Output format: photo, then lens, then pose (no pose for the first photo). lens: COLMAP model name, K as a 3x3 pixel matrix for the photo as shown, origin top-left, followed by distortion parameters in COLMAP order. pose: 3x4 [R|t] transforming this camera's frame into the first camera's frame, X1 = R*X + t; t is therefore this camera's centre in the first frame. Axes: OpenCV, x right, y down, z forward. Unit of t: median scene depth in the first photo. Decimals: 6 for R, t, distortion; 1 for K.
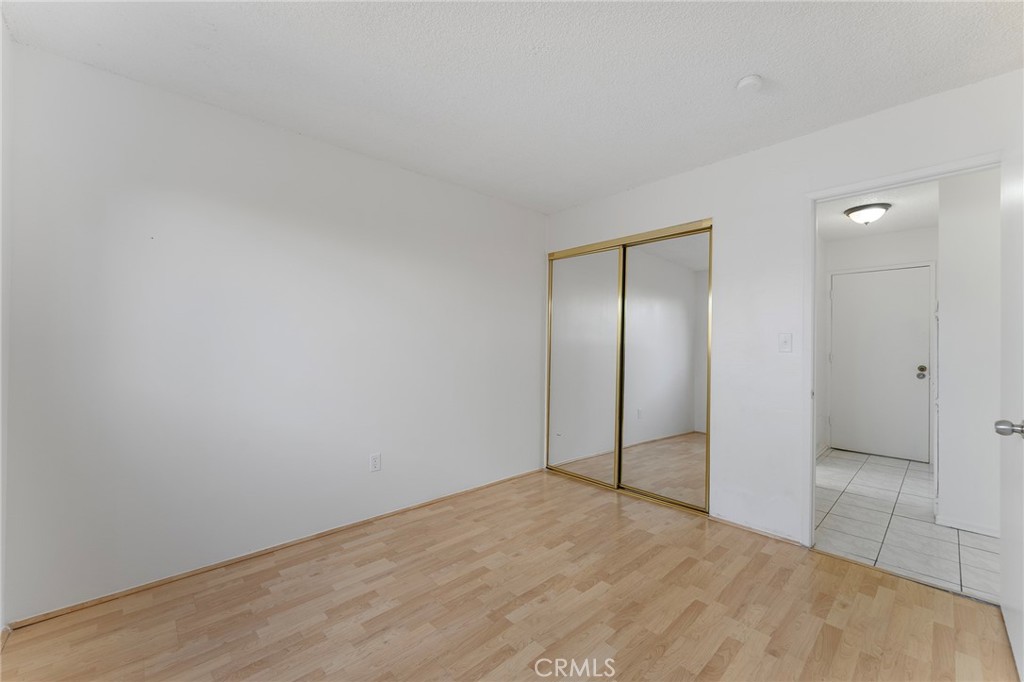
lens RADIAL K [[415.9, 0, 509.8], [0, 415.9, 344.4], [0, 0, 1]] dist [0.002568, -0.000016]
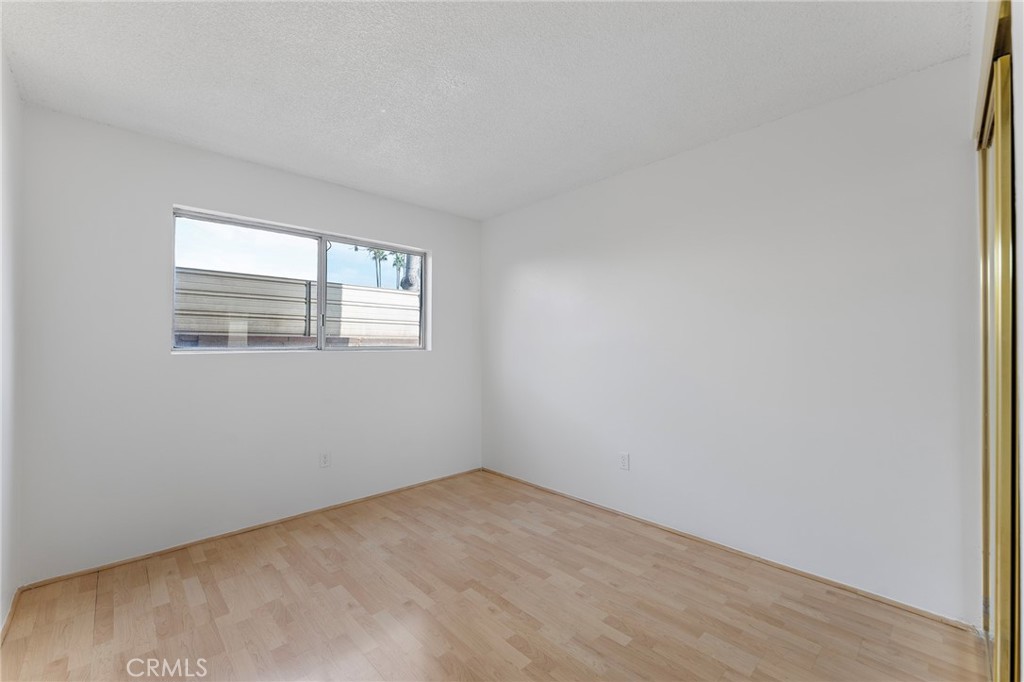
lens RADIAL K [[415.9, 0, 507.8], [0, 415.9, 346.8], [0, 0, 1]] dist [0.002568, -0.000016]
pose [[-0.002061, -0.009197, -0.999956, 0.829876], [0.005683, 0.999941, -0.009209, 0.005968], [0.999982, -0.005702, -0.002008, 0.815384]]
